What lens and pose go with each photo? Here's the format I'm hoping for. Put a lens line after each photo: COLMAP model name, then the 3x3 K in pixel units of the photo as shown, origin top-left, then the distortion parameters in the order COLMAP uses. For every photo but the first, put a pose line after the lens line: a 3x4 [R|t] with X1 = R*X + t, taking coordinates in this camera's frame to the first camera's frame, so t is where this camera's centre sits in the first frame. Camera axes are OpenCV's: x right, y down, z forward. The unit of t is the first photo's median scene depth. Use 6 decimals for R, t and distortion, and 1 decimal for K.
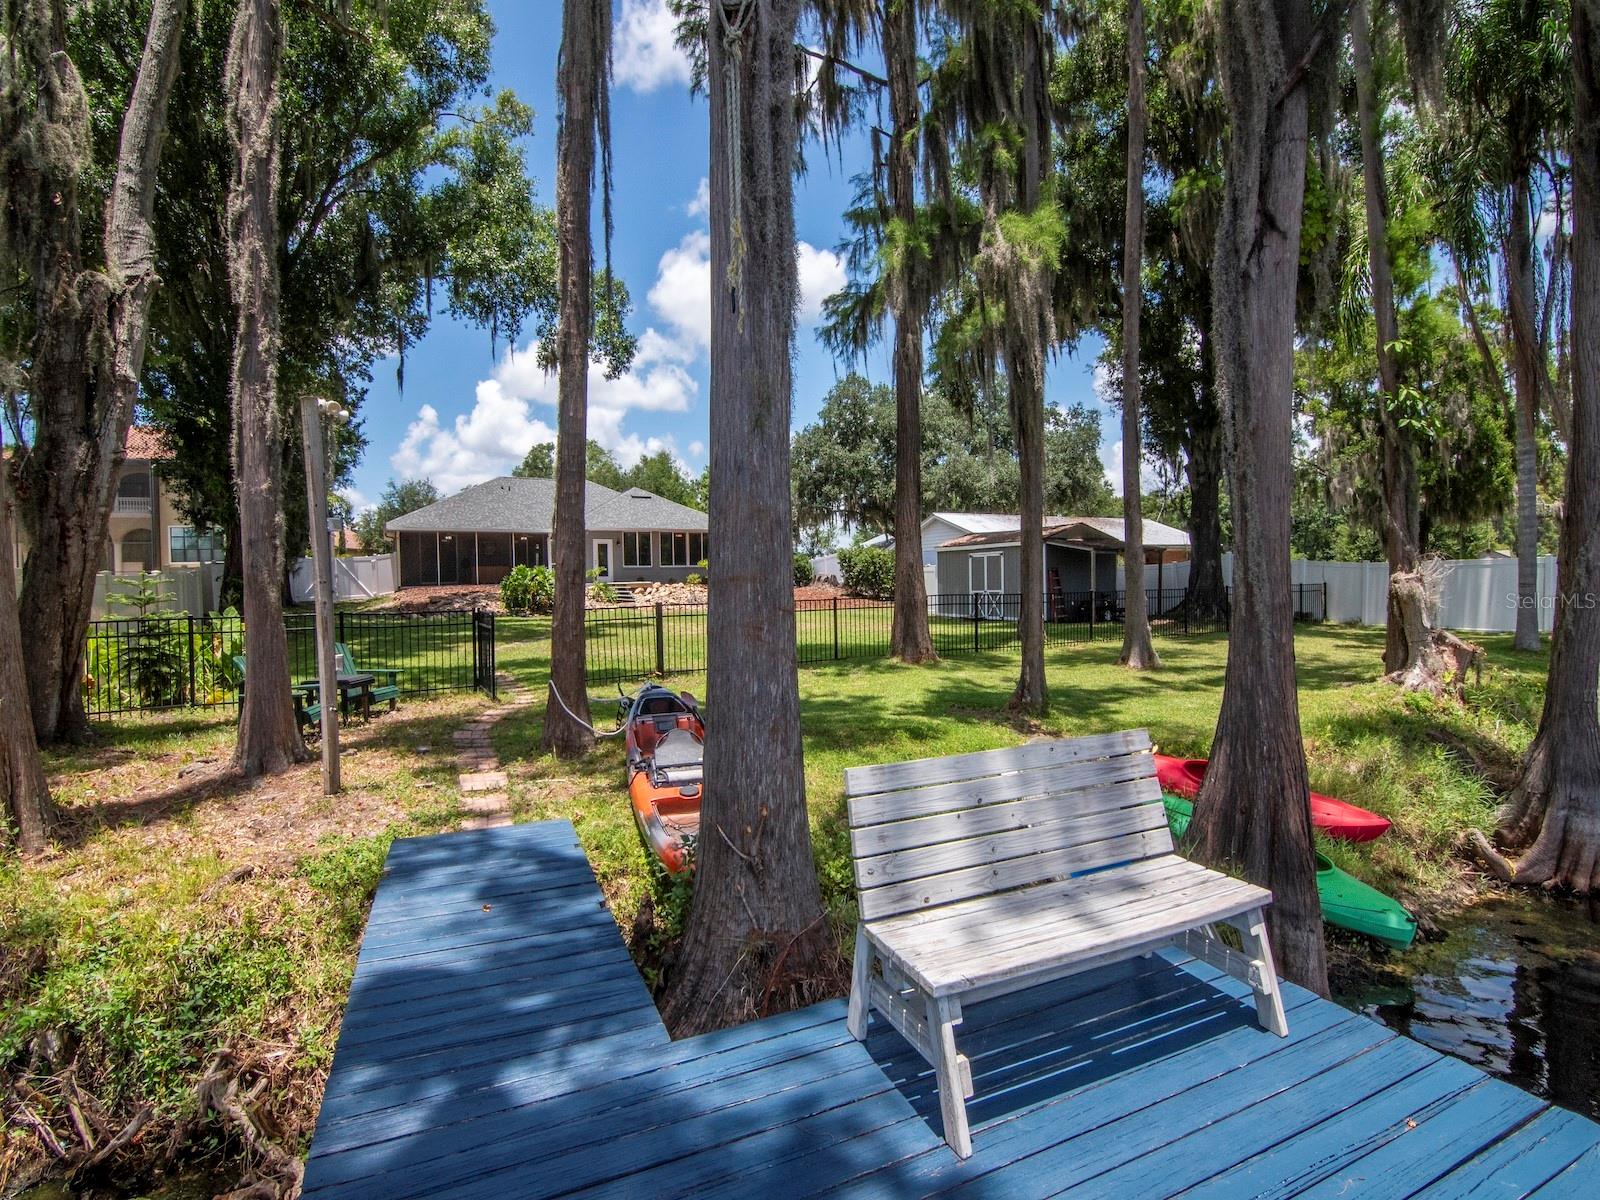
lens RADIAL K [[758.3, 0, 802.1], [0, 758.3, 615.6], [0, 0, 1]] dist [-0.000298, -0.018602]
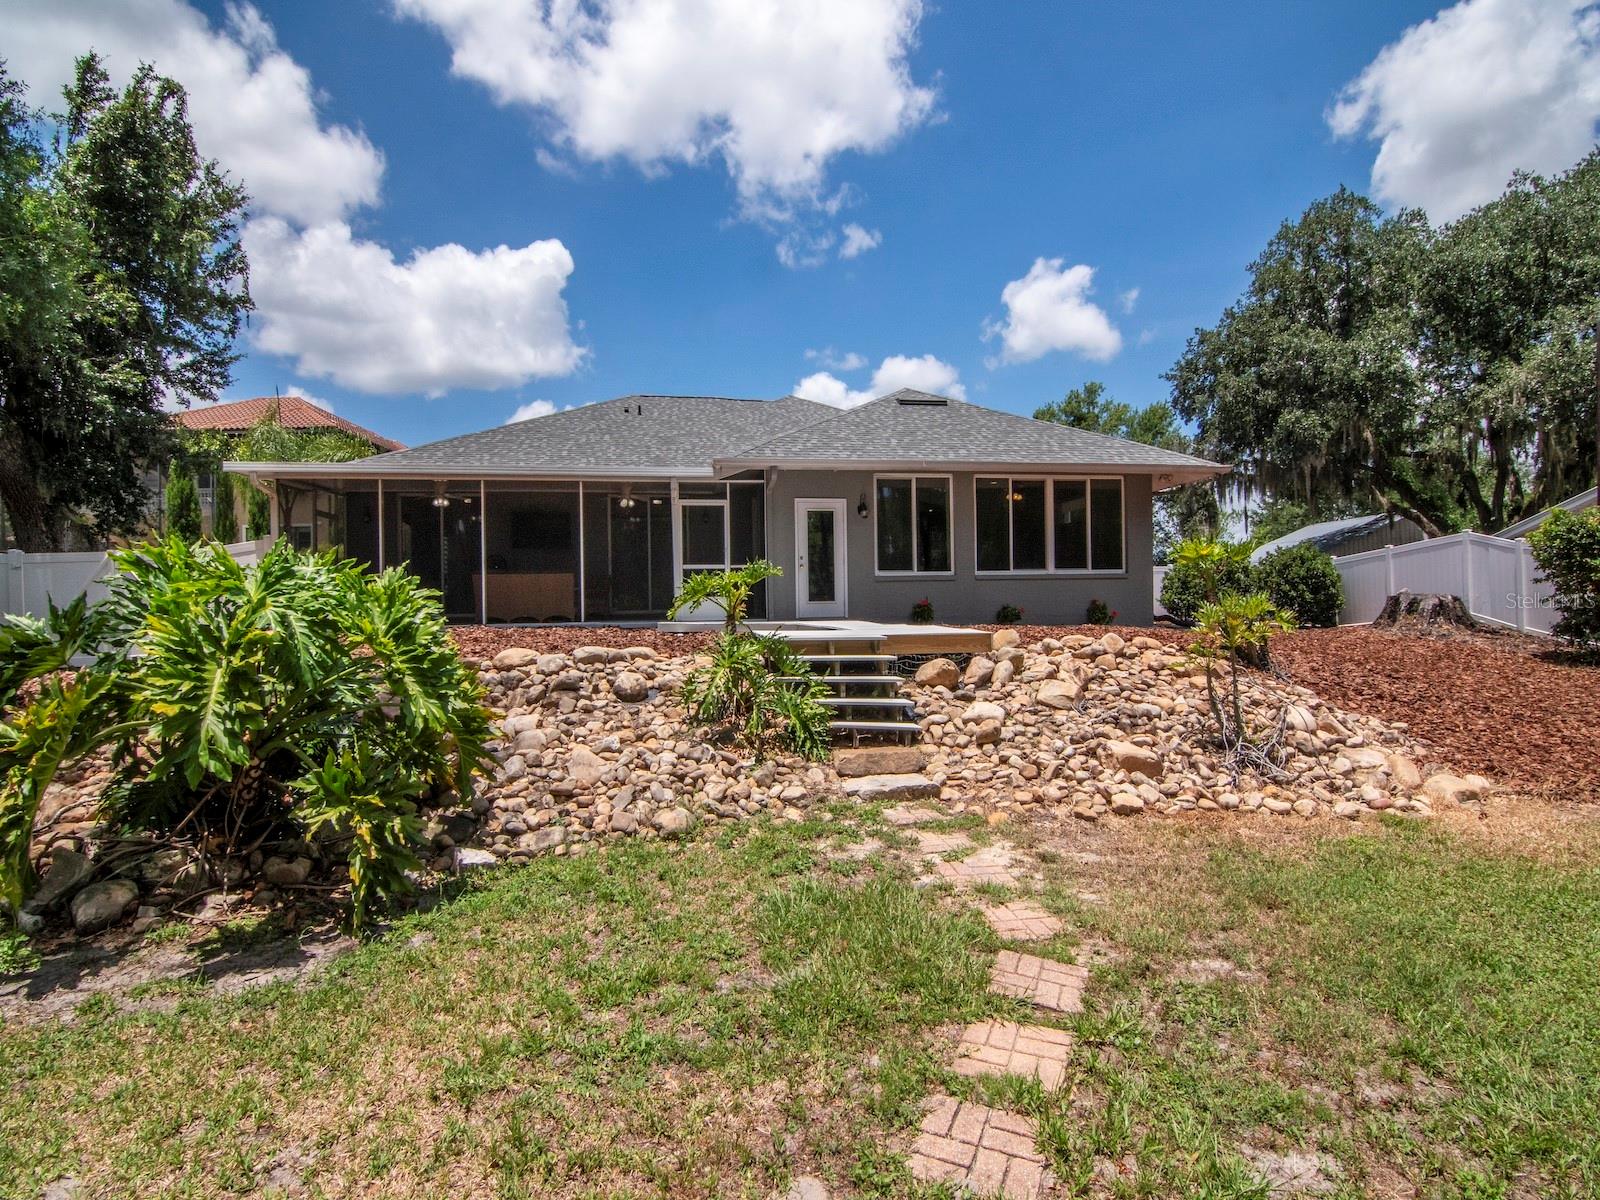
lens RADIAL K [[758.3, 0, 802.1], [0, 758.3, 615.6], [0, 0, 1]] dist [-0.000298, -0.018602]
pose [[0.942633, 0.009322, -0.333700, -0.173270], [-0.016937, 0.999658, -0.019918, -0.043044], [0.333401, 0.024427, 0.942469, 0.757768]]
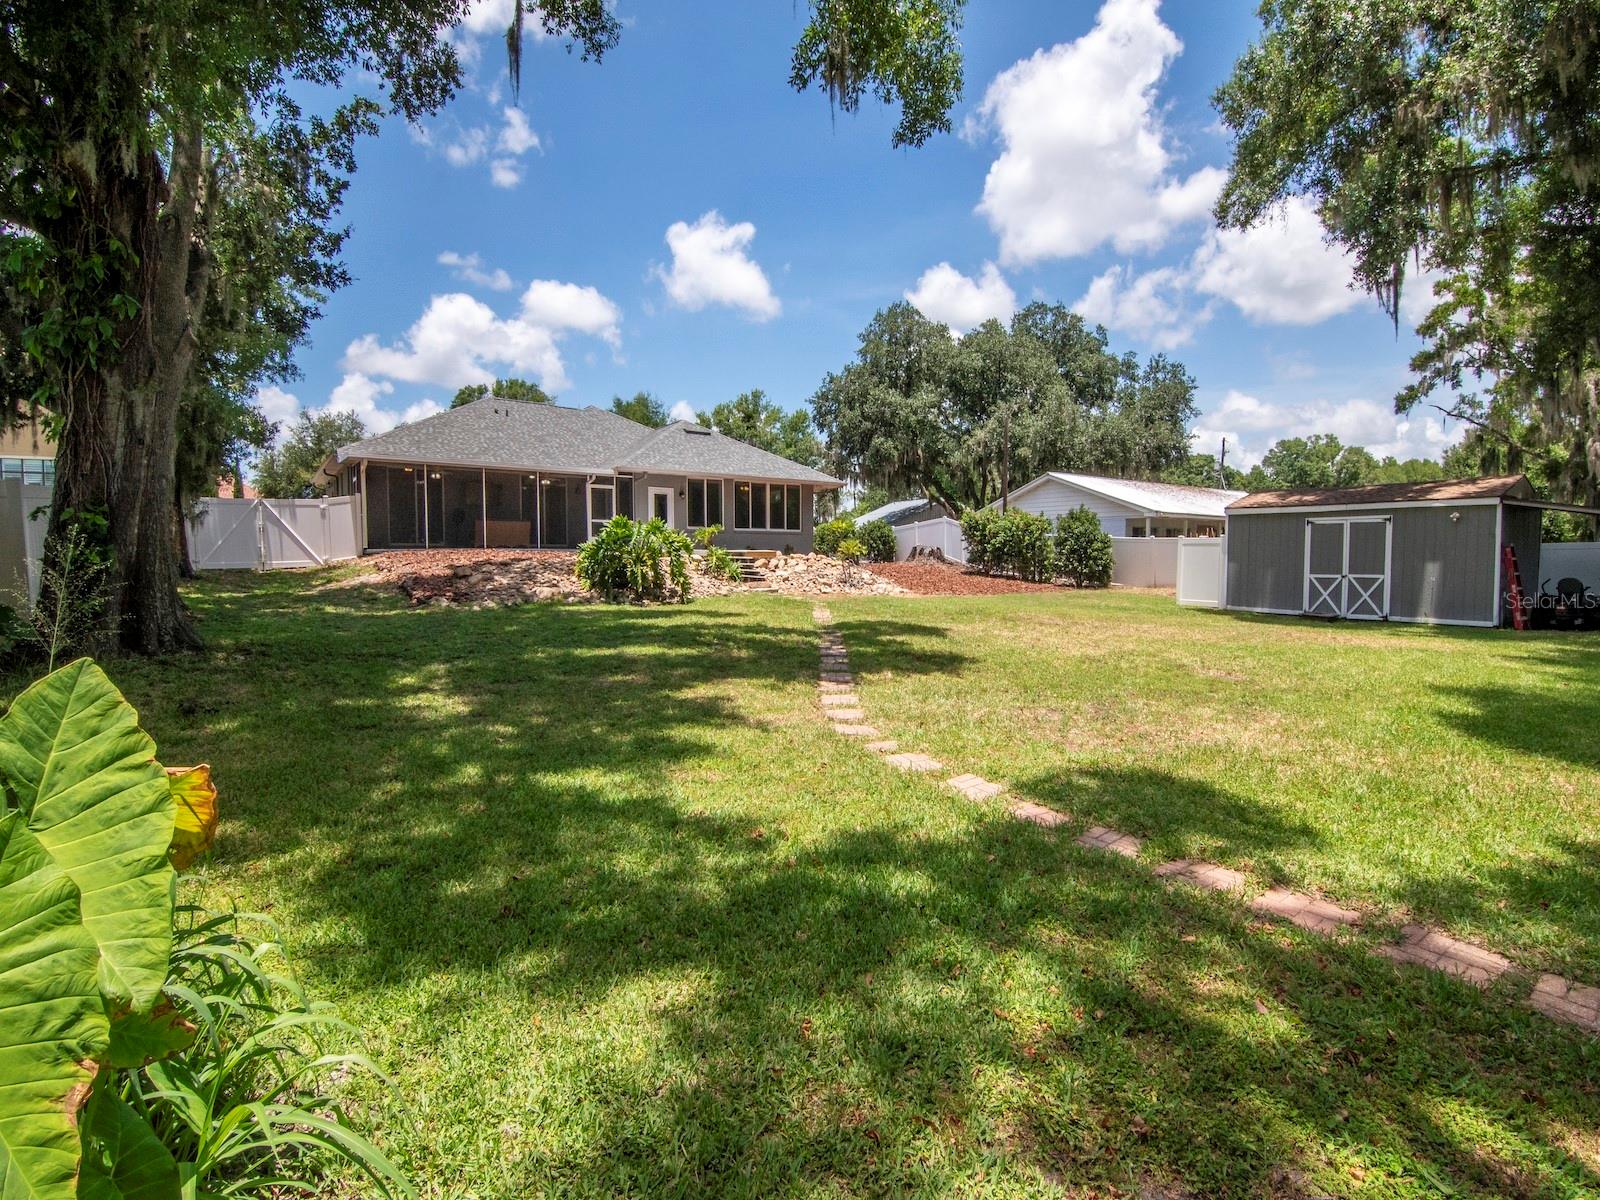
lens RADIAL K [[758.3, 0, 802.1], [0, 758.3, 615.6], [0, 0, 1]] dist [-0.000298, -0.018602]
pose [[0.992318, 0.012155, 0.123112, -0.253288], [-0.016317, 0.999327, 0.032851, -0.009408], [-0.122630, -0.034607, 0.991849, 0.334212]]
